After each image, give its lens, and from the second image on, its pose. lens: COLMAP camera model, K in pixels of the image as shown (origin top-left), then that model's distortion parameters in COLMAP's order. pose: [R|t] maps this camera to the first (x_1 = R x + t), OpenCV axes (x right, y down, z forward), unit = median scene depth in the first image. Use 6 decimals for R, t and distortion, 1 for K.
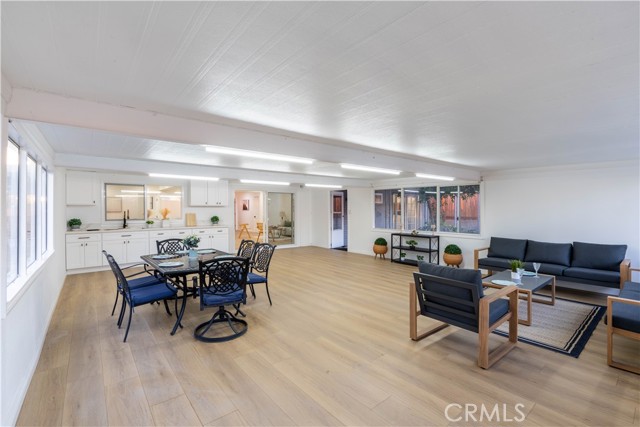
lens RADIAL K [[281.9, 0, 321.5], [0, 281.9, 214.5], [0, 0, 1]] dist [-0.010626, 0.000502]
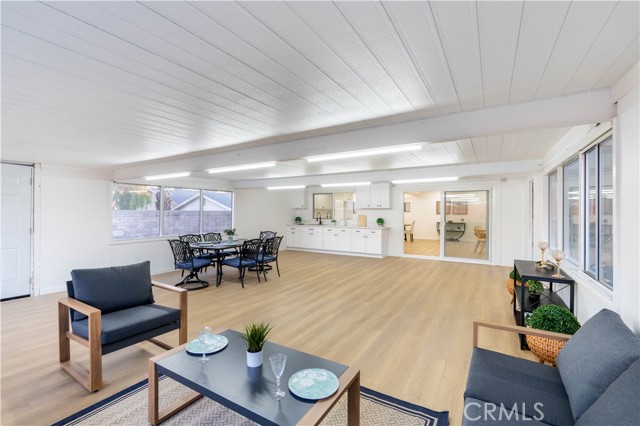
lens RADIAL K [[281.9, 0, 321.5], [0, 281.9, 214.0], [0, 0, 1]] dist [-0.010626, 0.000502]
pose [[0.326977, 0.009403, -0.944985, 0.649118], [-0.020288, 0.999790, 0.002929, -0.009118], [0.944814, 0.018214, 0.327099, 0.542512]]
